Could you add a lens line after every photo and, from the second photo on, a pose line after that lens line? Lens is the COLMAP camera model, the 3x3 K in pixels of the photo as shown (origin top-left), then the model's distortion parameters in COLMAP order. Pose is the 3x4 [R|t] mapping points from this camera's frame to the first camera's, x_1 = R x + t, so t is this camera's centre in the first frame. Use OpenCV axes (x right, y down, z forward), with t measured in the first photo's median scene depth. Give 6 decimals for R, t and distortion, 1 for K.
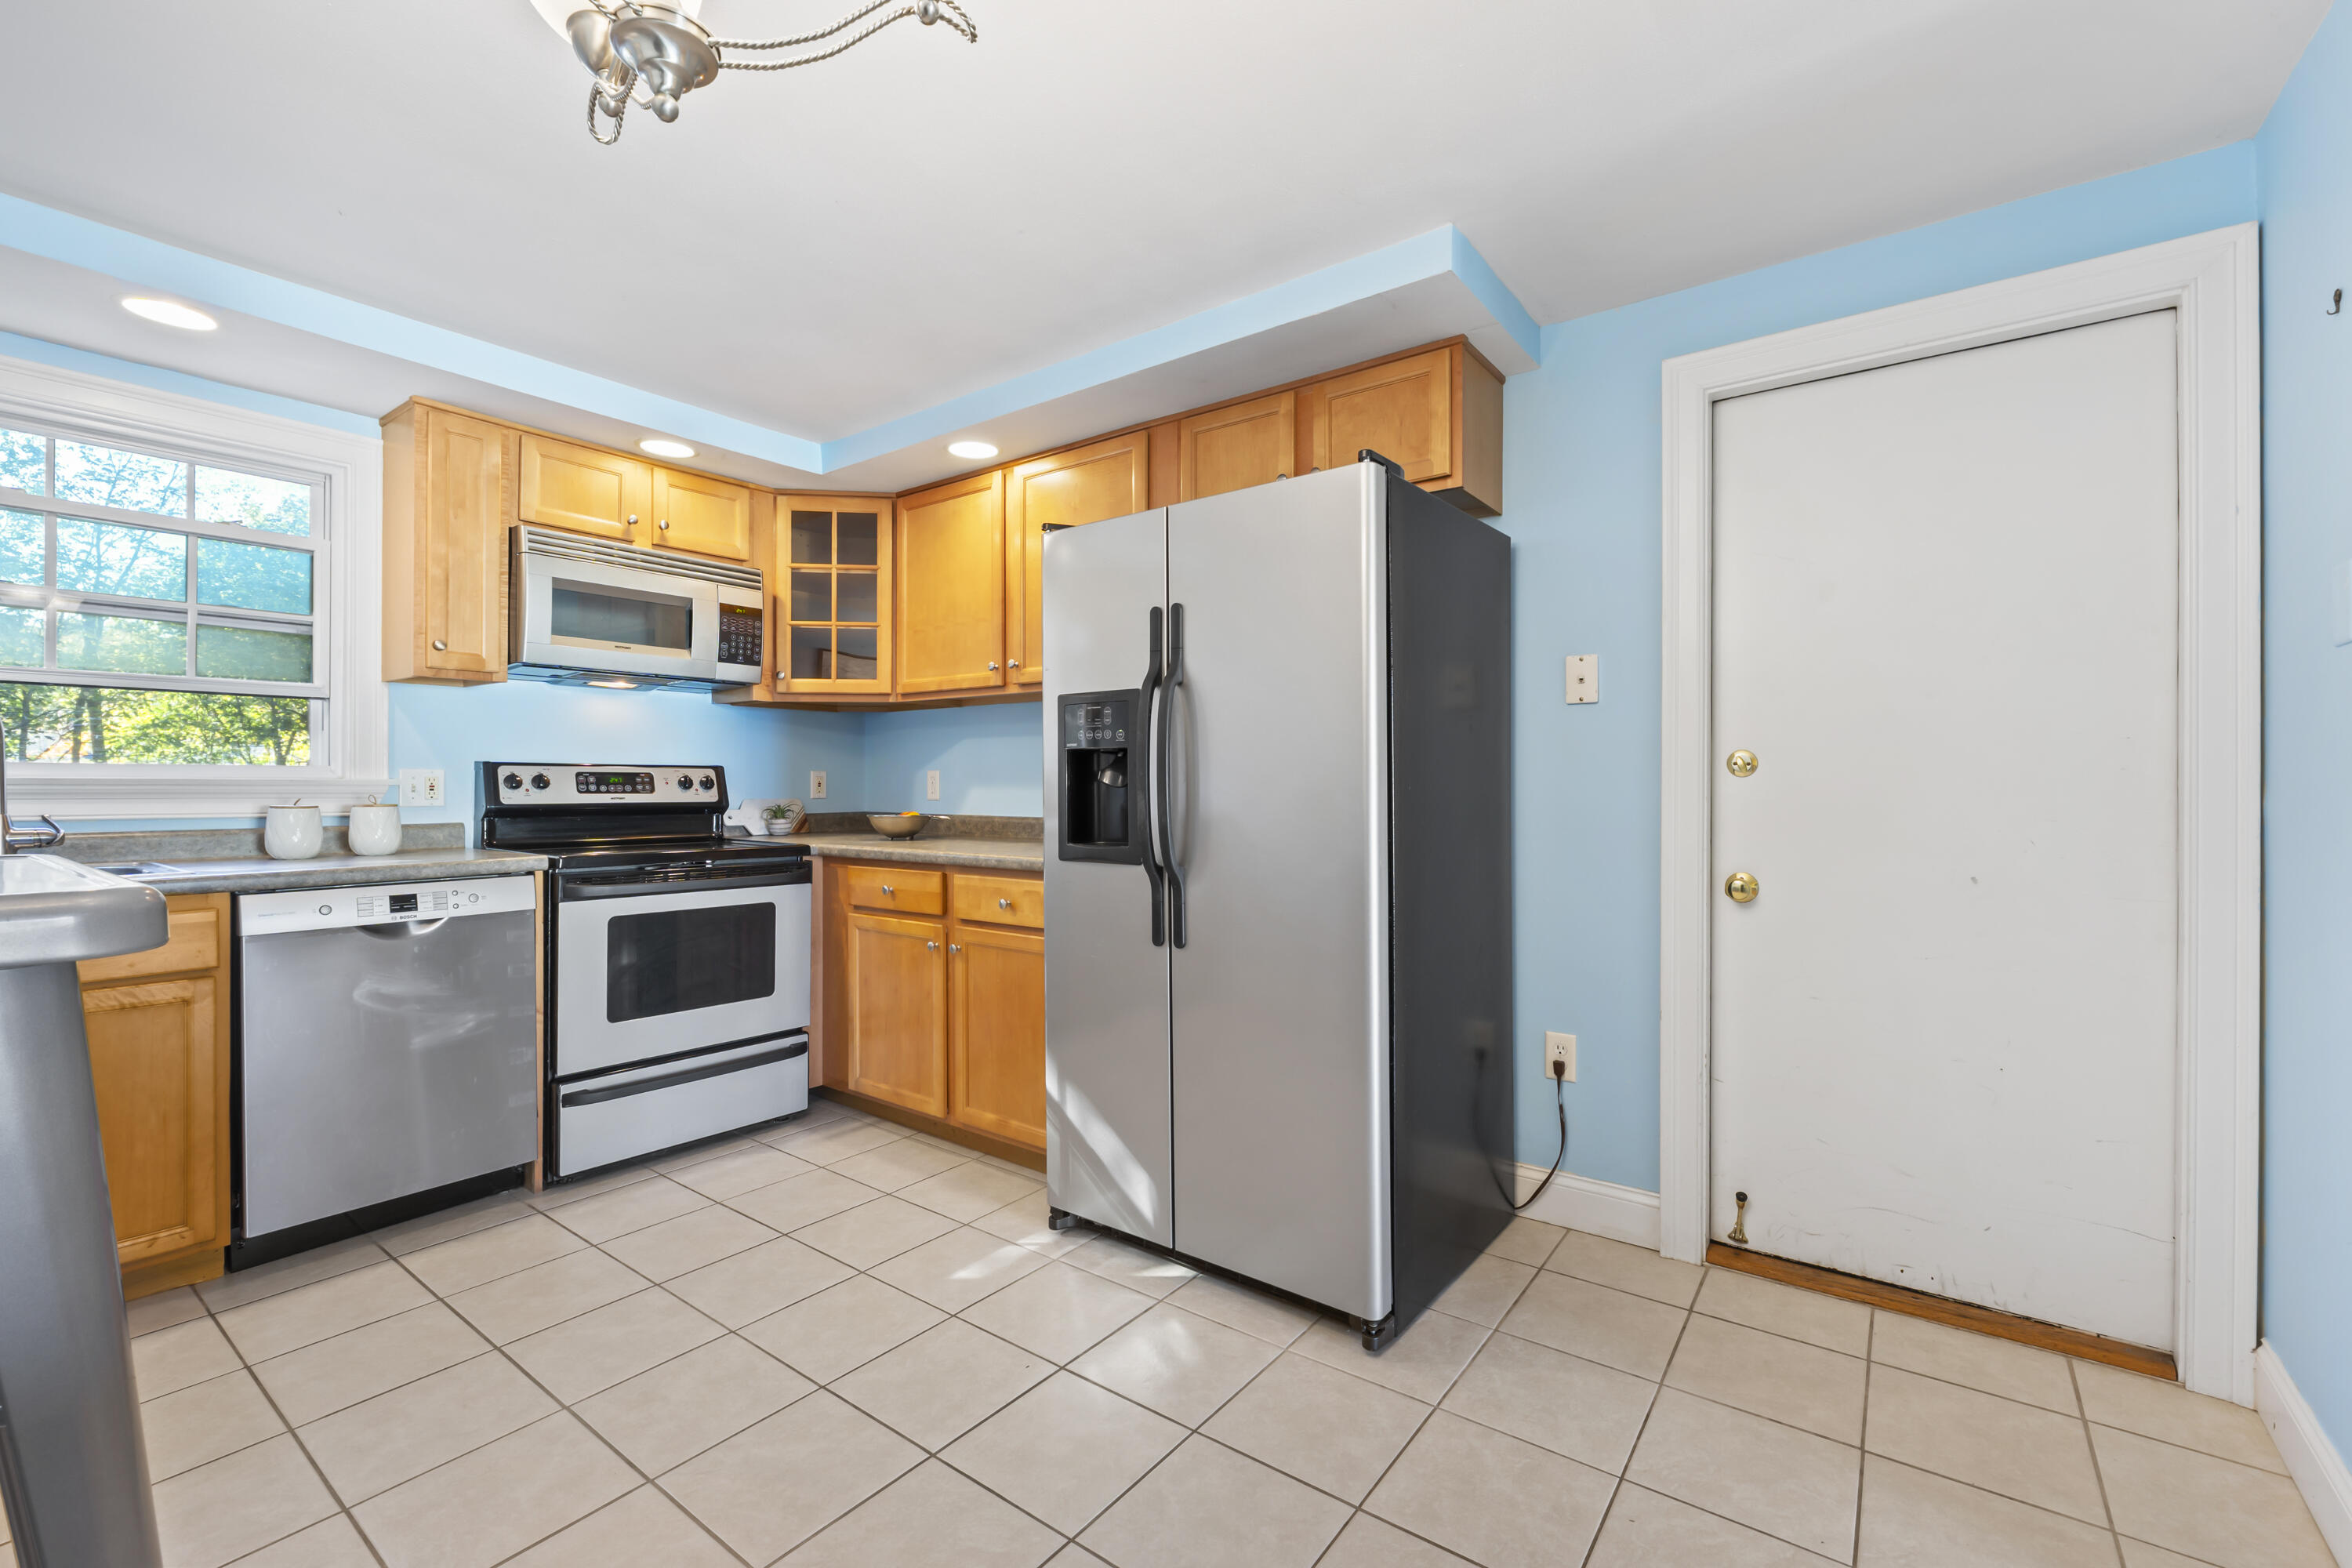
lens RADIAL K [[993.0, 0, 1184.7], [0, 993.0, 781.0], [0, 0, 1]] dist [-0.007029, -0.000568]
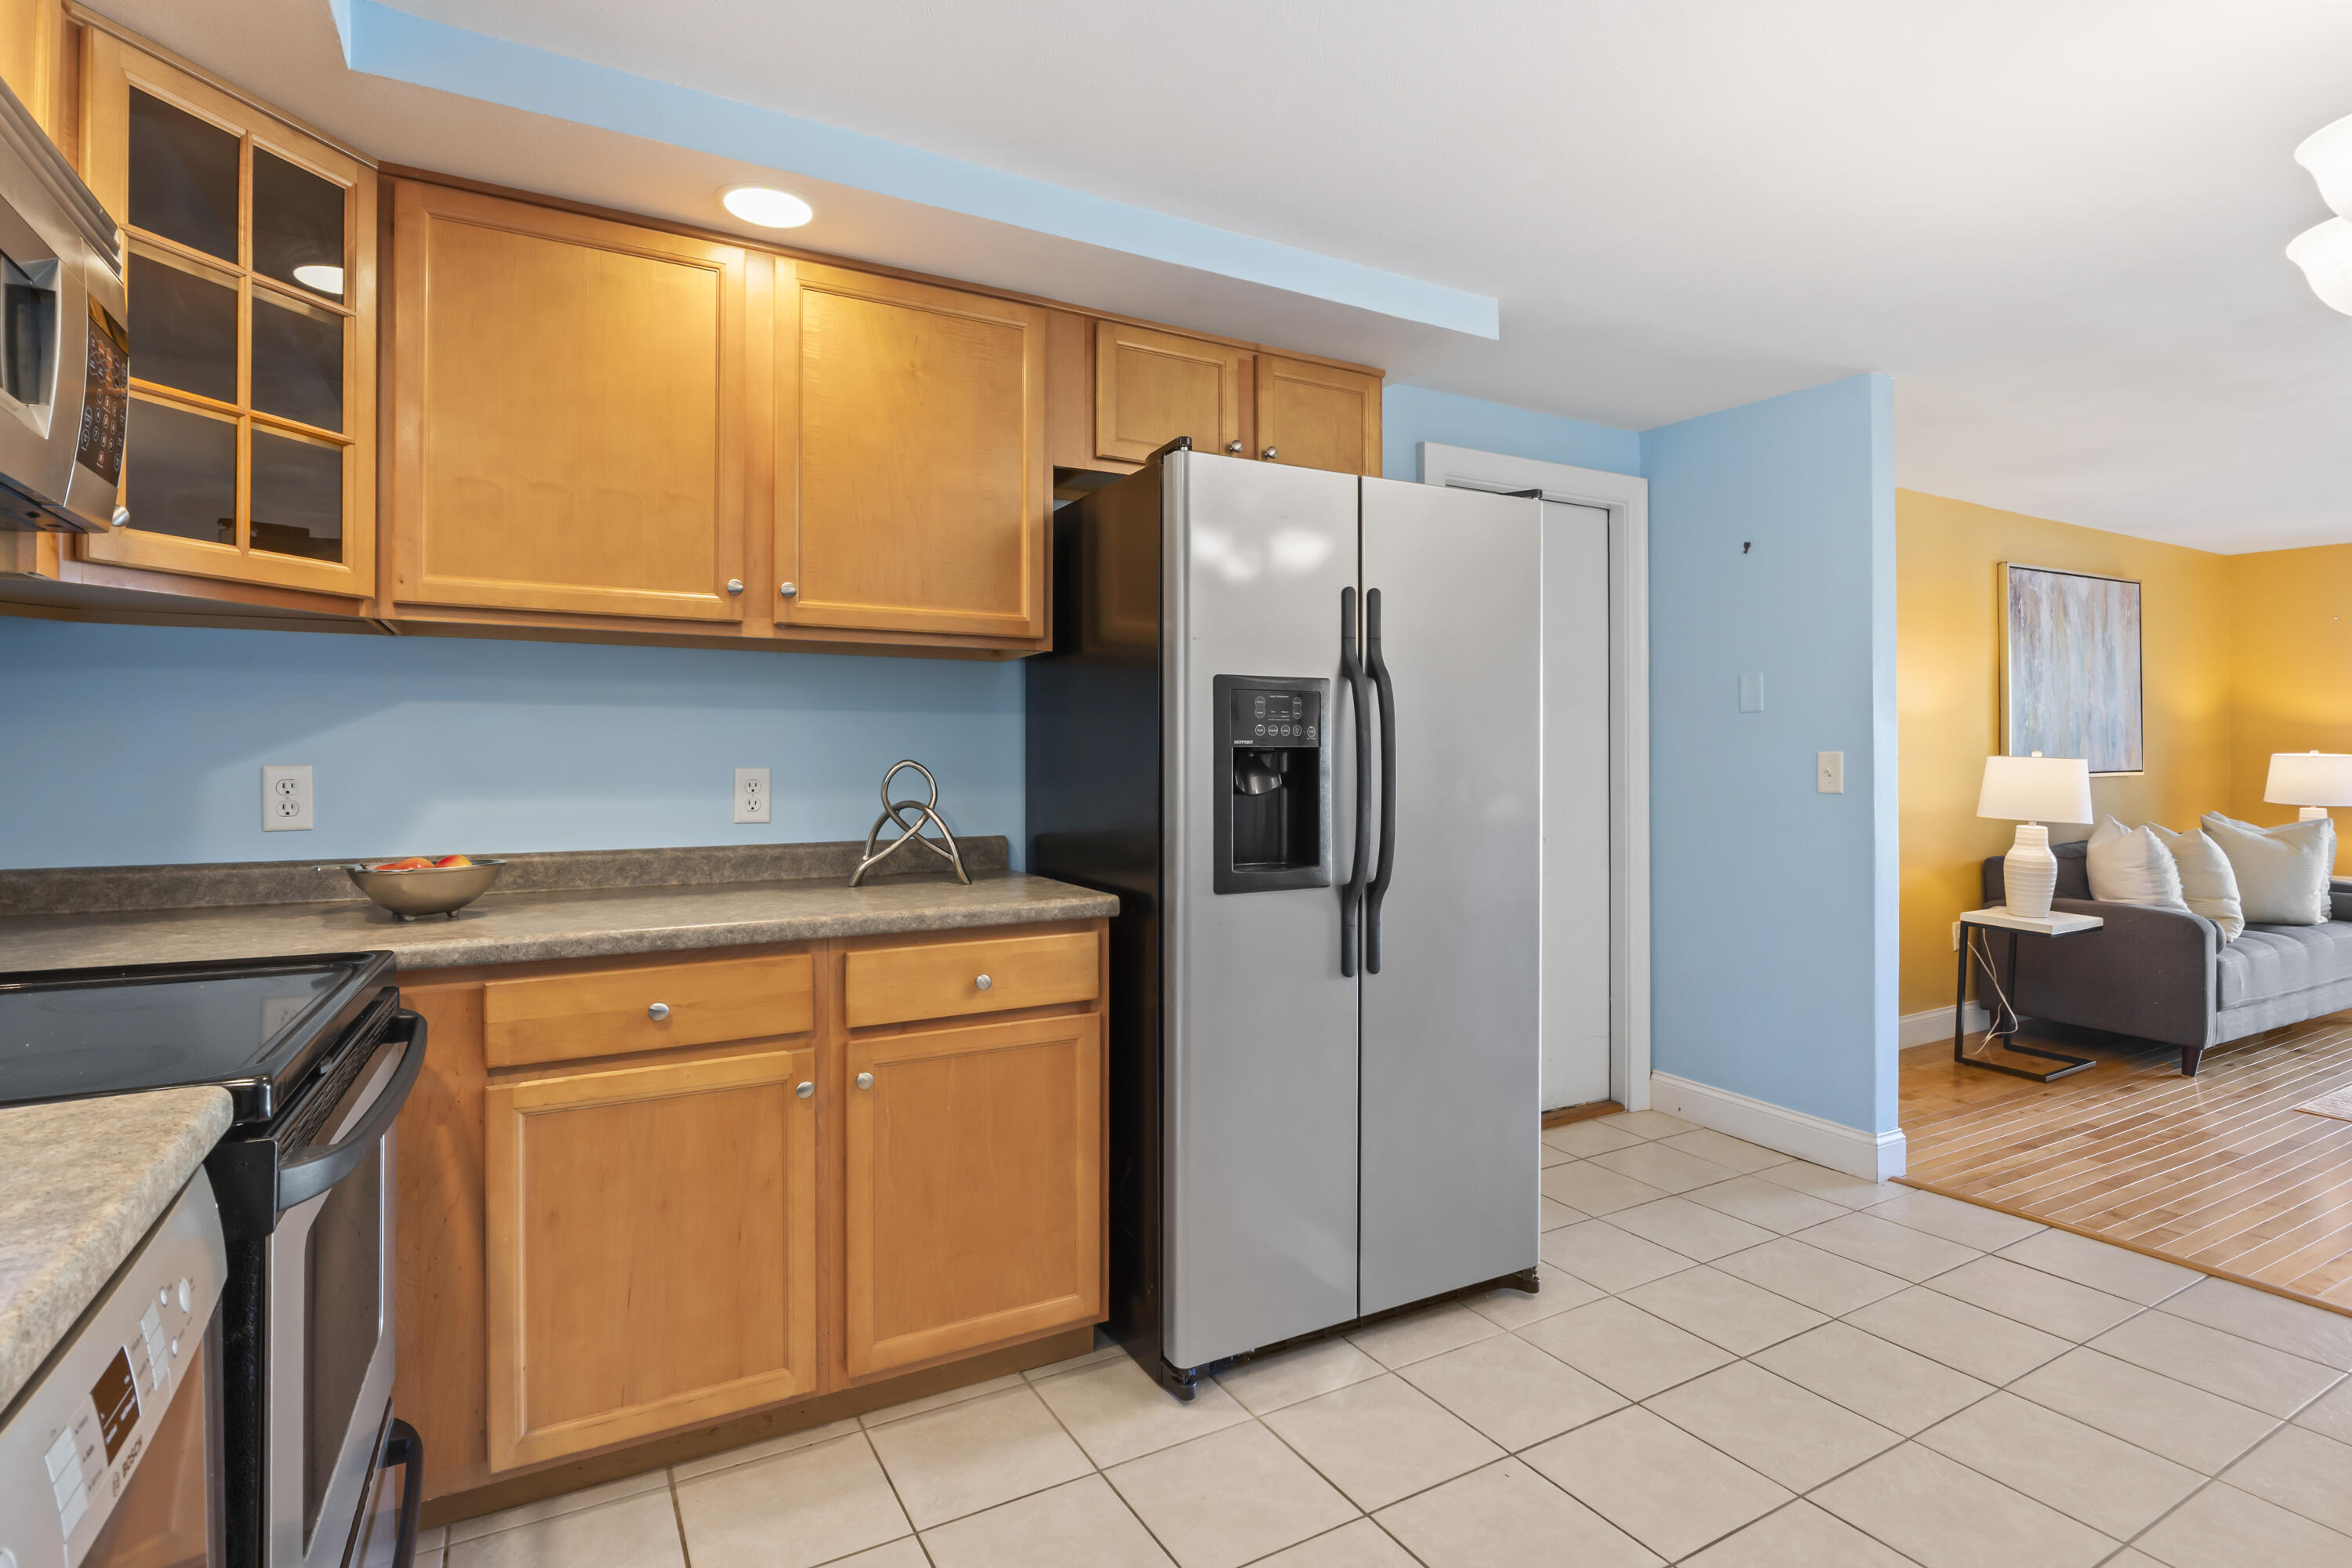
lens RADIAL K [[1137.8, 0, 1178.9], [0, 1137.8, 755.0], [0, 0, 1]] dist [-0.003728, -0.002065]
pose [[0.410097, 0.001117, 0.912041, -0.715972], [-0.000320, 0.999999, -0.001081, -0.019495], [-0.912042, 0.000152, 0.410097, 0.523279]]
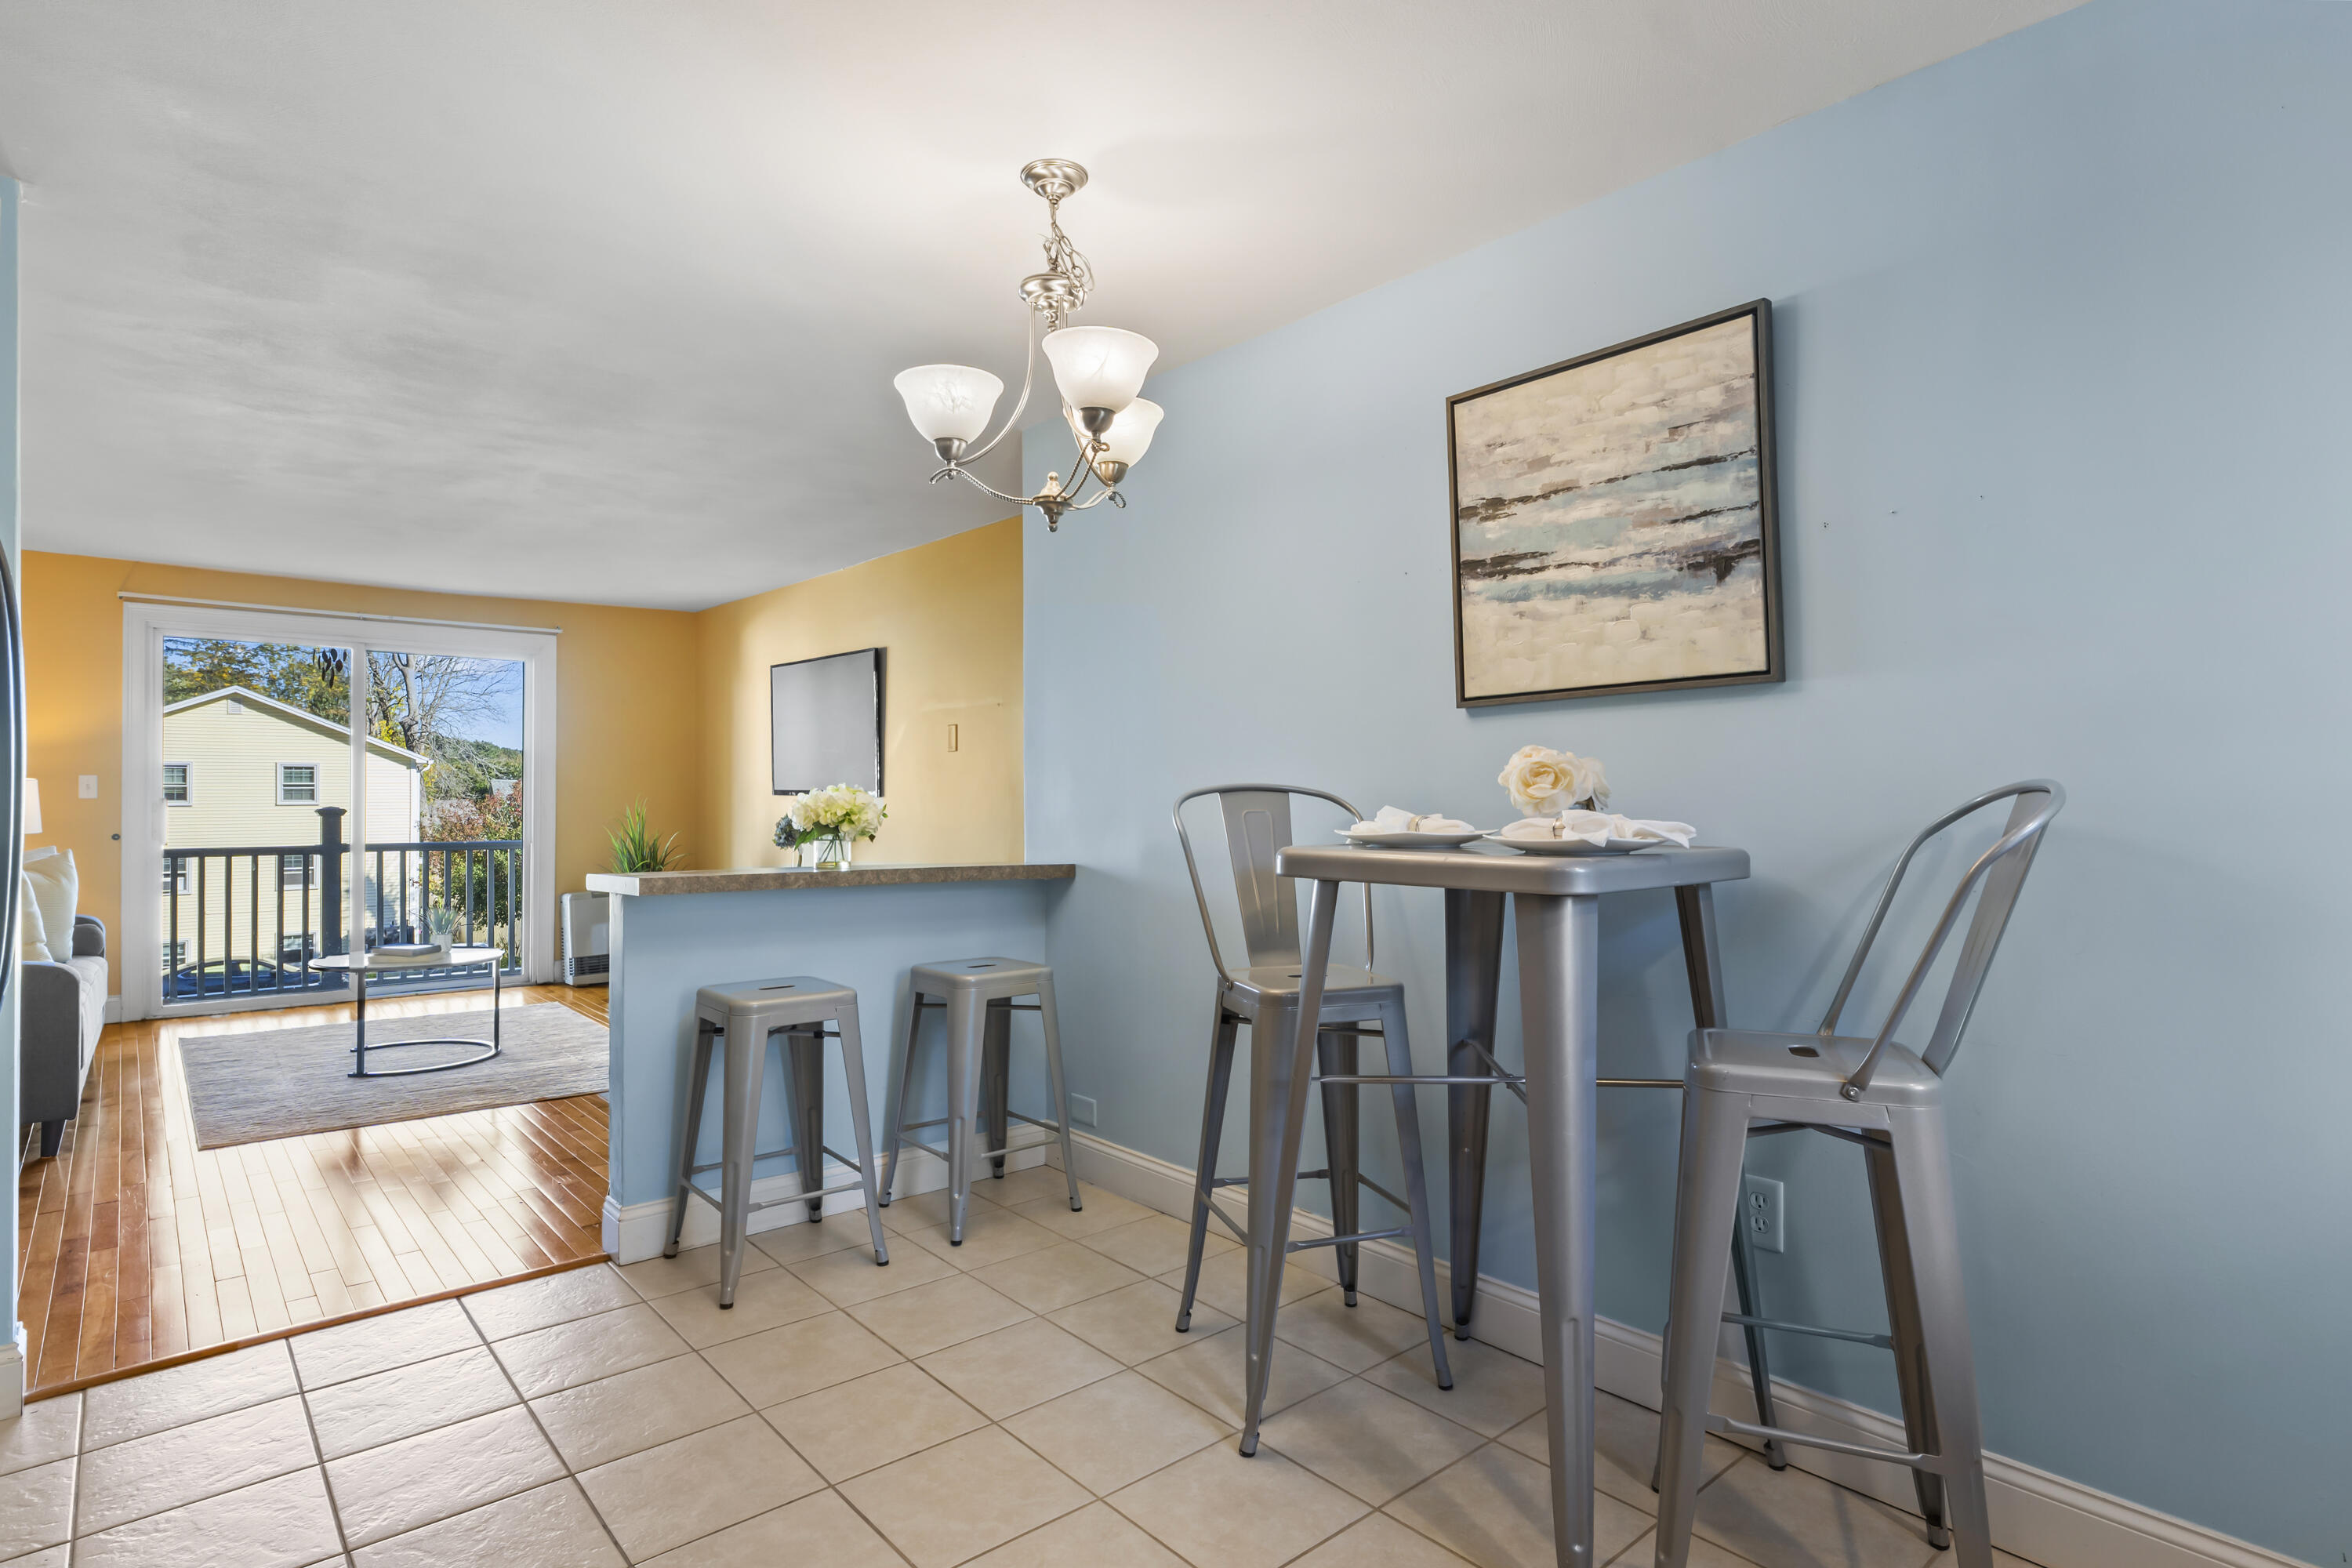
lens RADIAL K [[1237.0, 0, 1183.4], [0, 1237.0, 775.6], [0, 0, 1]] dist [-0.004780, 0.000962]
pose [[-0.974511, 0.002015, 0.224330, -0.364569], [-0.000812, 0.999921, -0.012508, -0.004657], [-0.224338, -0.012371, -0.974433, 0.930191]]
